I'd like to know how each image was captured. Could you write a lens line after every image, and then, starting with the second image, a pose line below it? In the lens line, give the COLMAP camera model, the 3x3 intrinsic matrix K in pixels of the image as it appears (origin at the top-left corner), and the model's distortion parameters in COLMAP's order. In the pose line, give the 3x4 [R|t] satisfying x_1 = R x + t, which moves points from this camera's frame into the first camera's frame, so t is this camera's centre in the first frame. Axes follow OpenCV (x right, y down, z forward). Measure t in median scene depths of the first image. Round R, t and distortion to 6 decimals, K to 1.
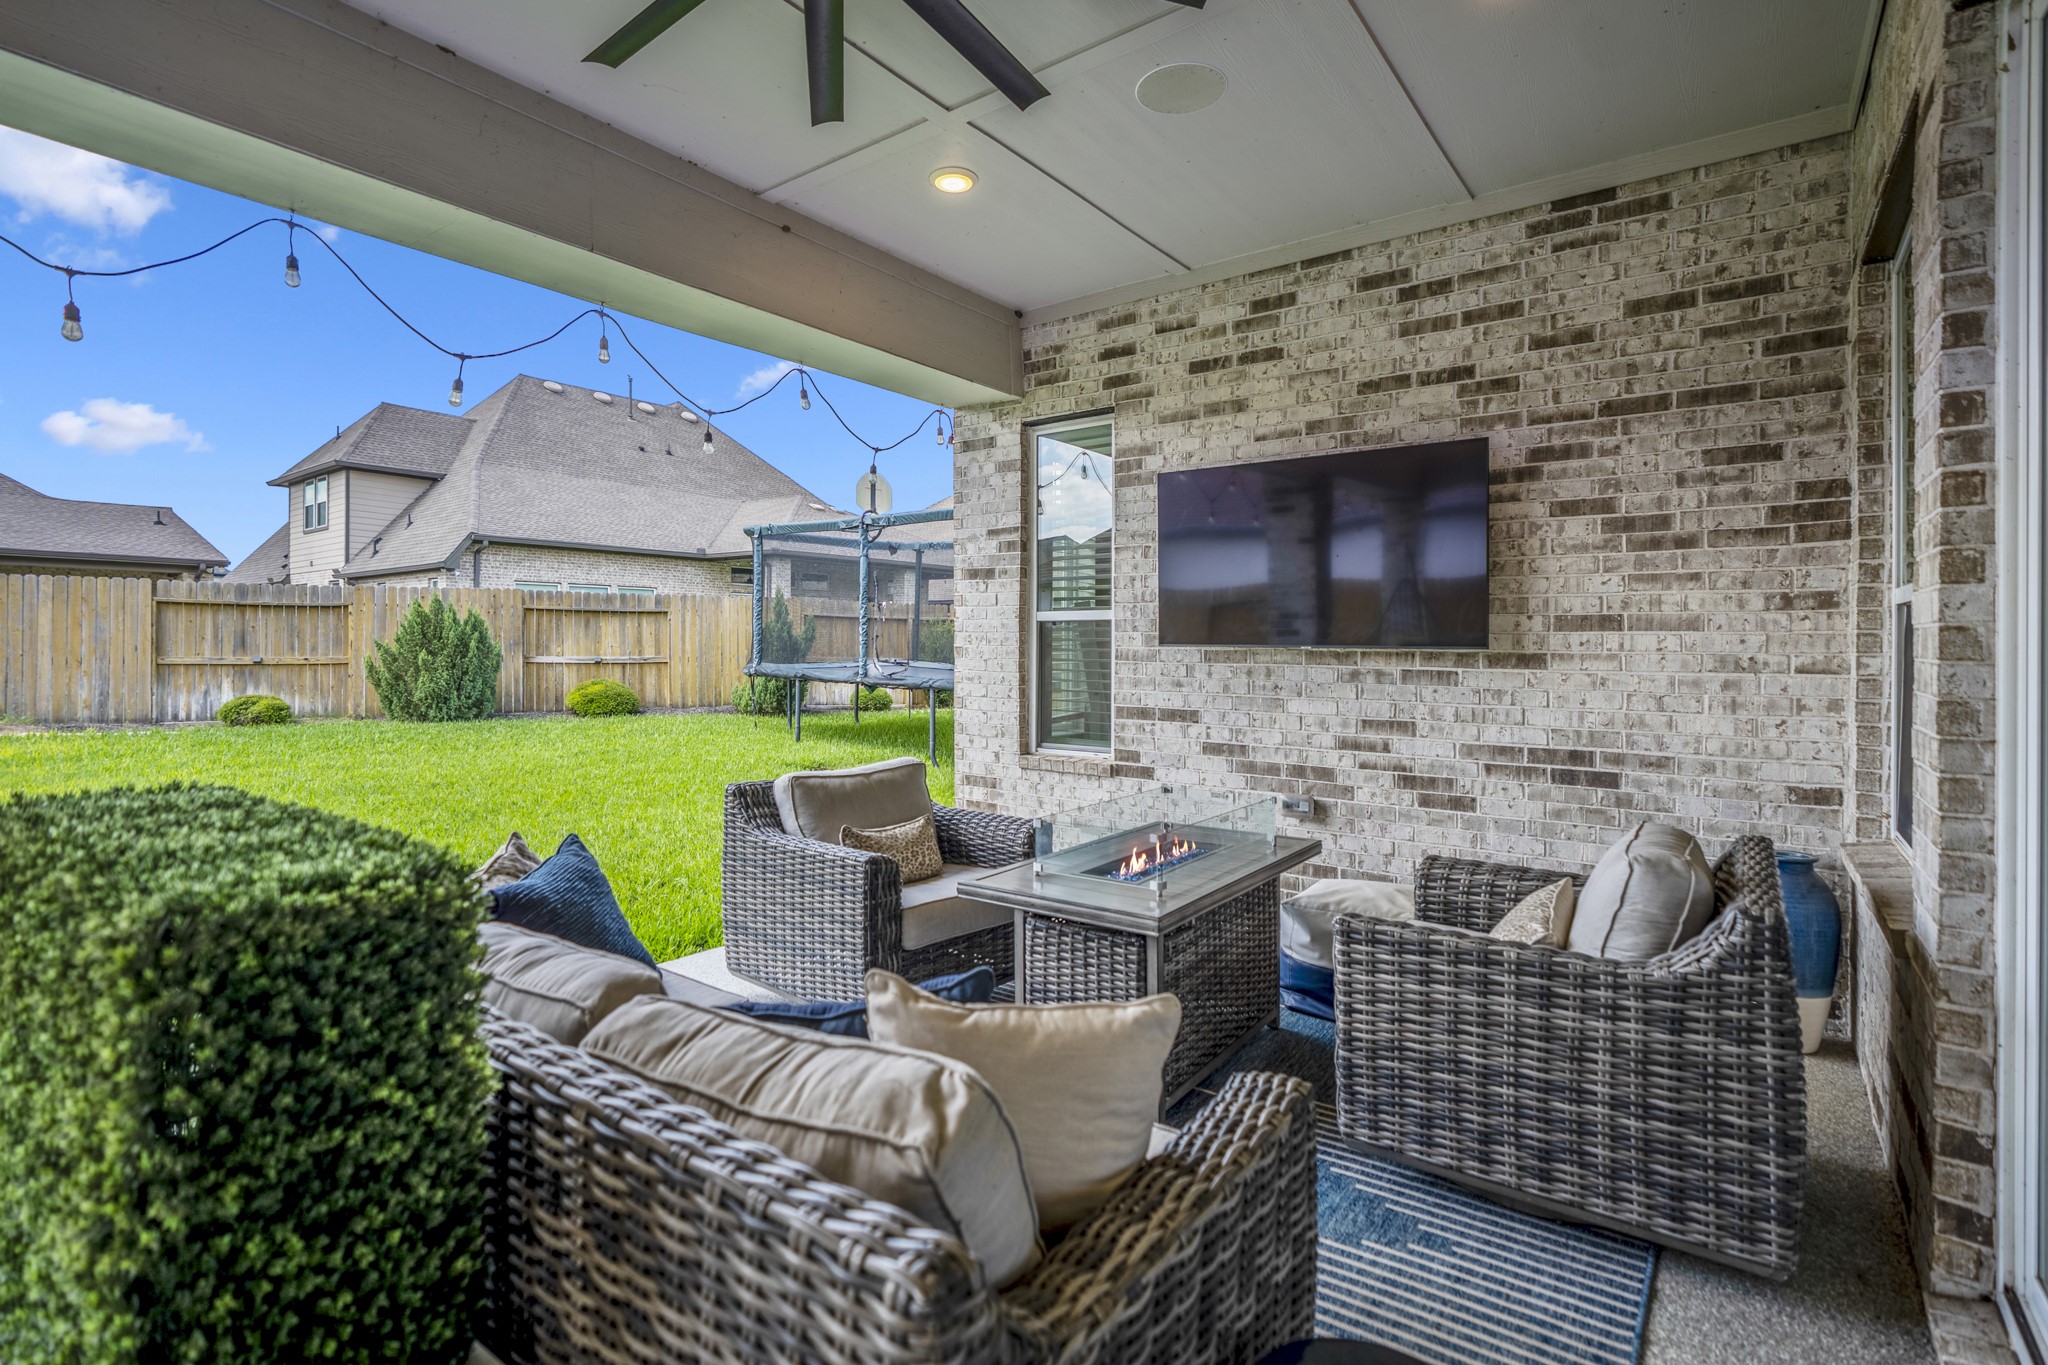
lens RADIAL K [[964.2, 0, 1021.8], [0, 964.2, 646.8], [0, 0, 1]] dist [-0.001023, 0.000335]
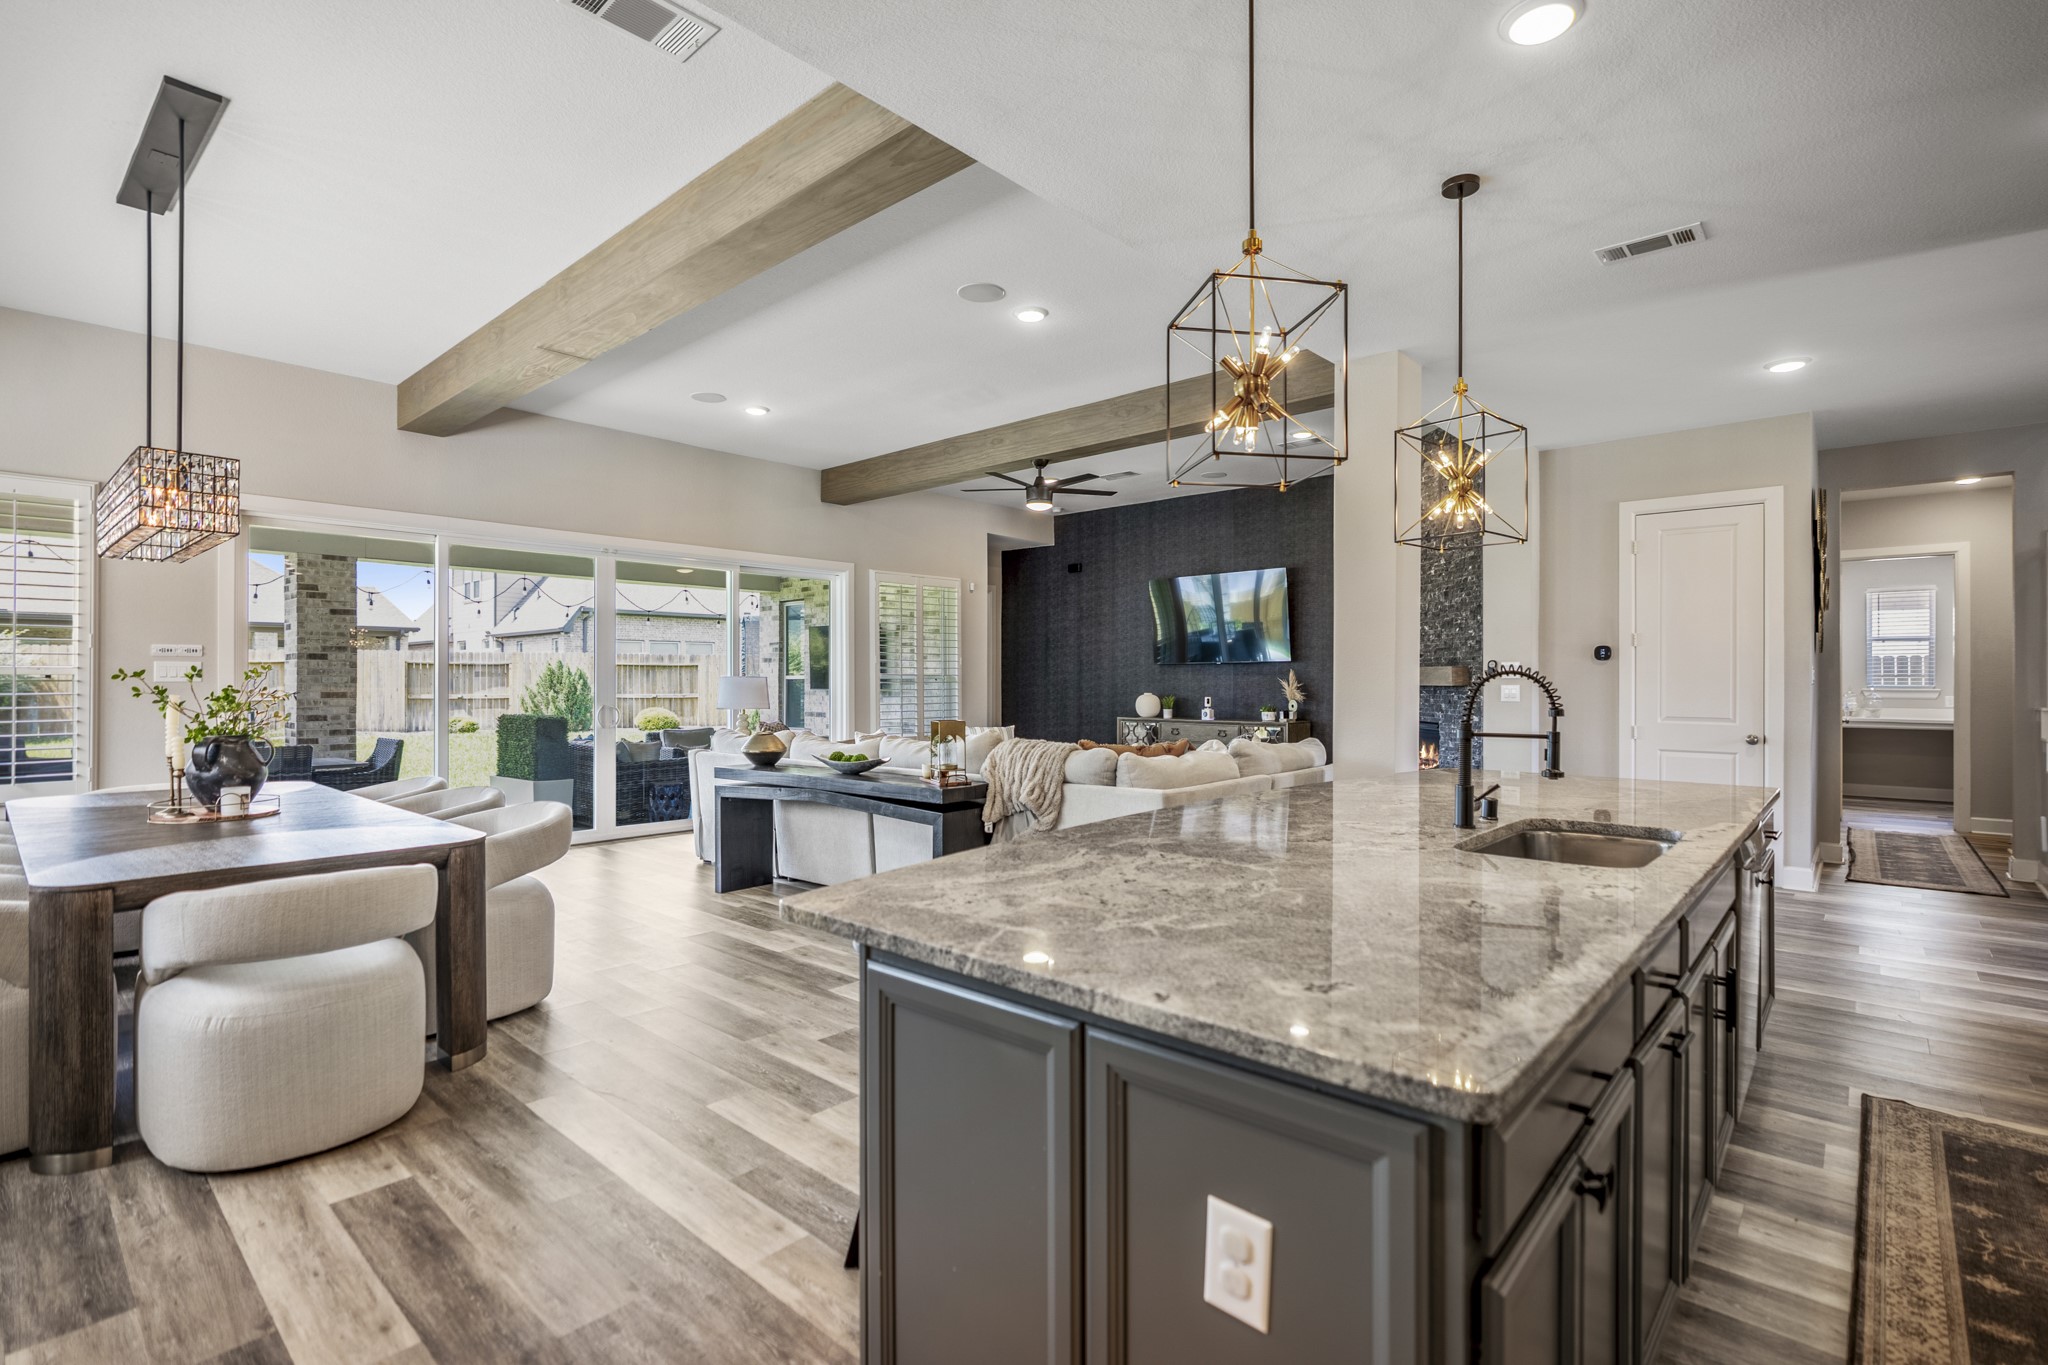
lens RADIAL K [[952.3, 0, 1024.0], [0, 952.3, 682.5], [0, 0, 1]] dist [-0.002831, 0.000779]
pose [[0.996028, -0.003525, -0.088968, 0.882671], [0.003412, 0.999993, -0.001419, -0.012751], [0.088973, 0.001110, 0.996033, -1.472437]]
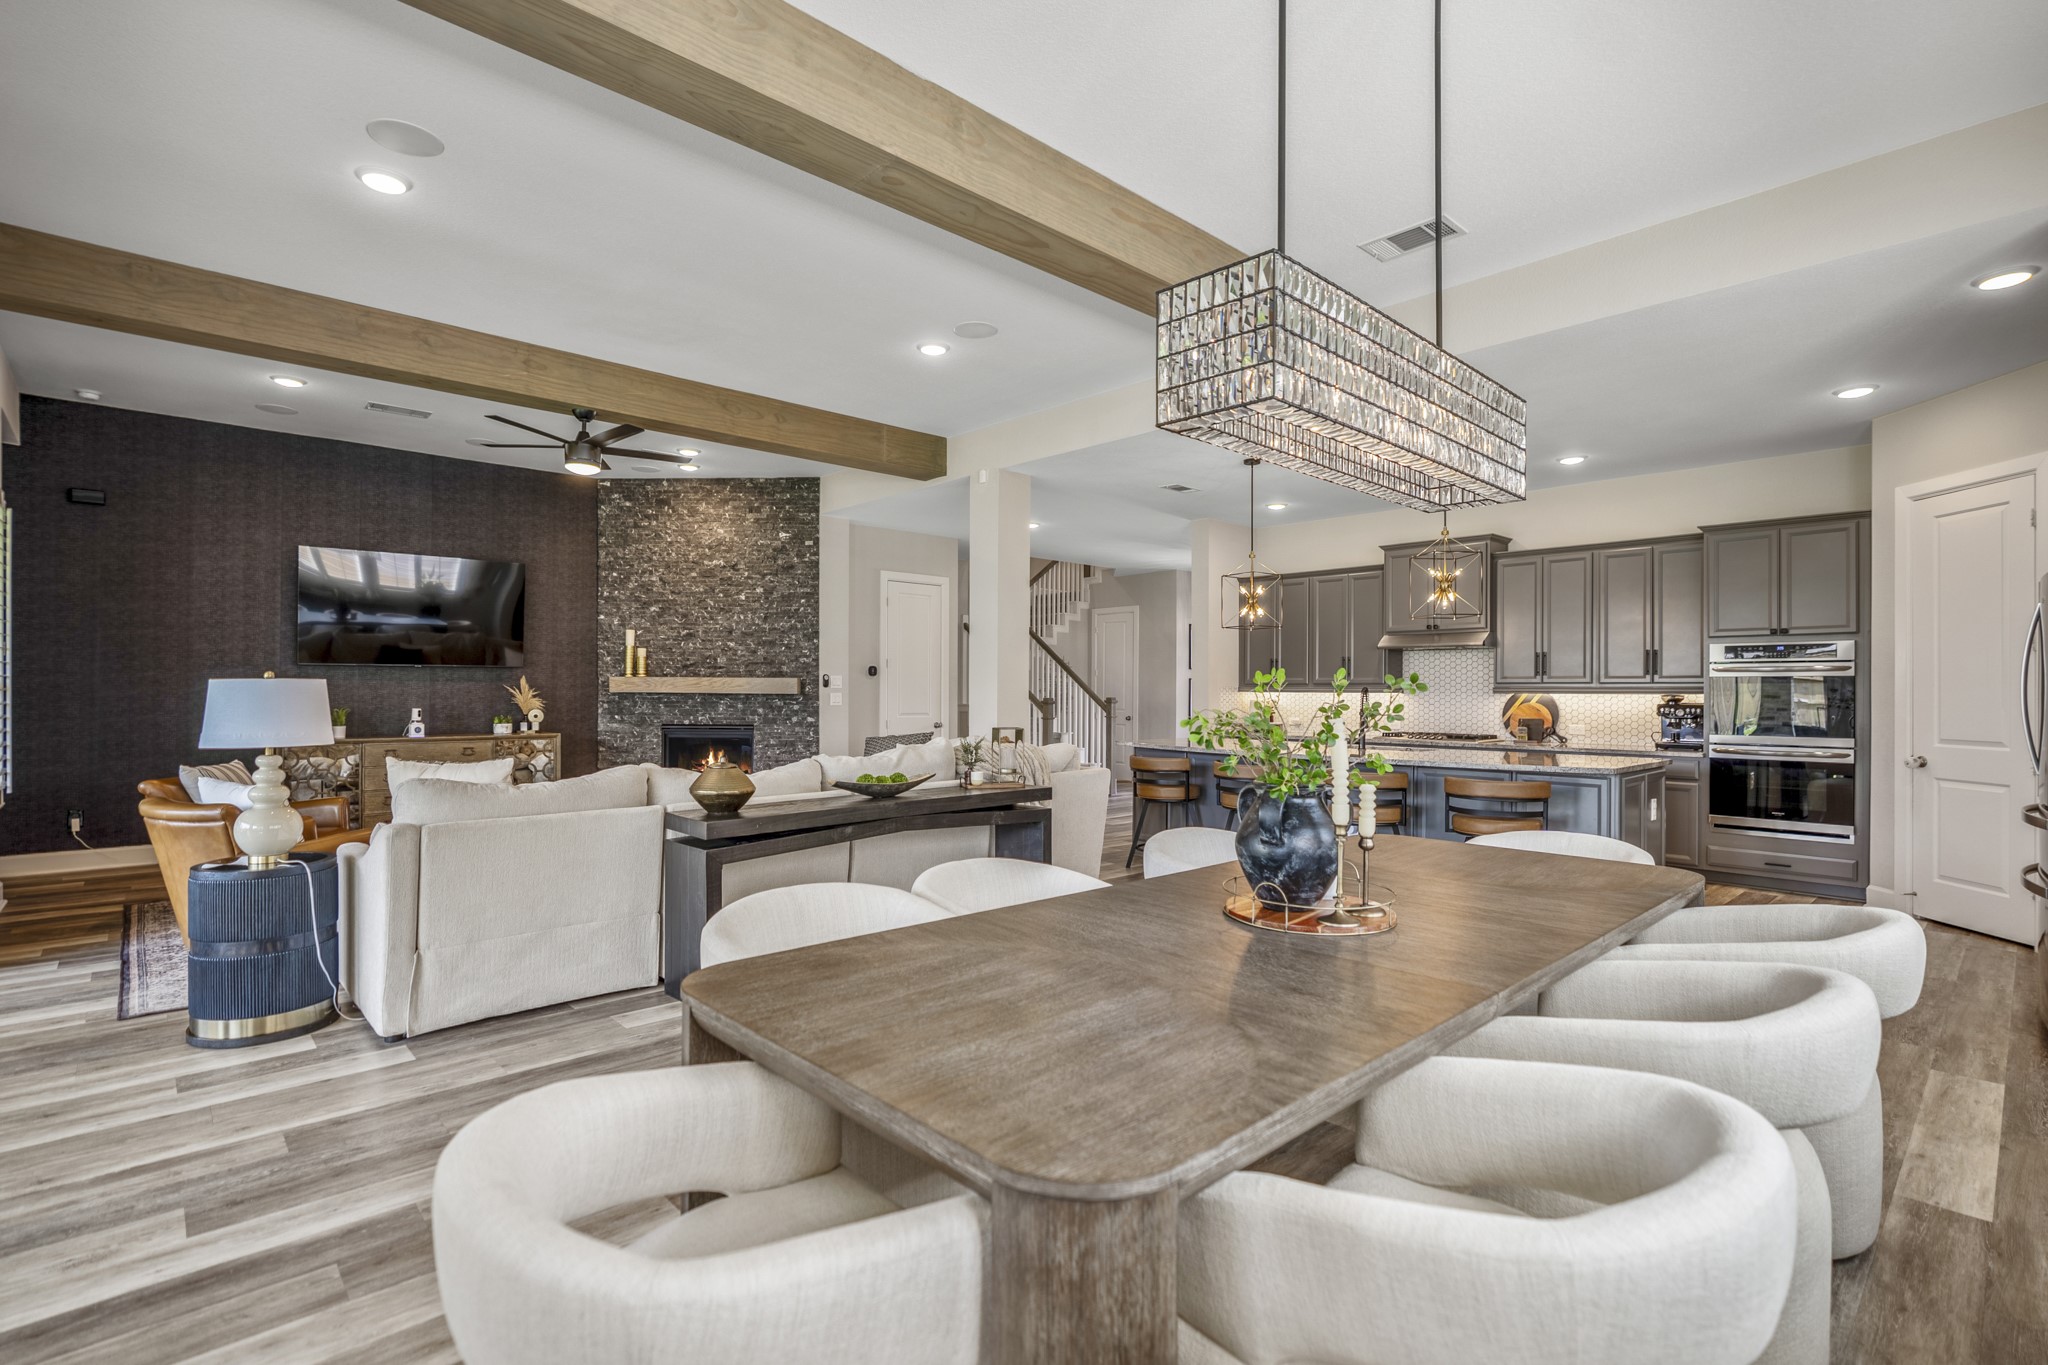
lens RADIAL K [[952.3, 0, 1024.0], [0, 952.3, 682.5], [0, 0, 1]] dist [-0.002831, 0.000779]
pose [[0.179466, 0.003272, 0.983759, -0.249977], [-0.001497, 0.999994, -0.003053, -0.023905], [-0.983763, -0.000925, 0.179470, -0.755297]]
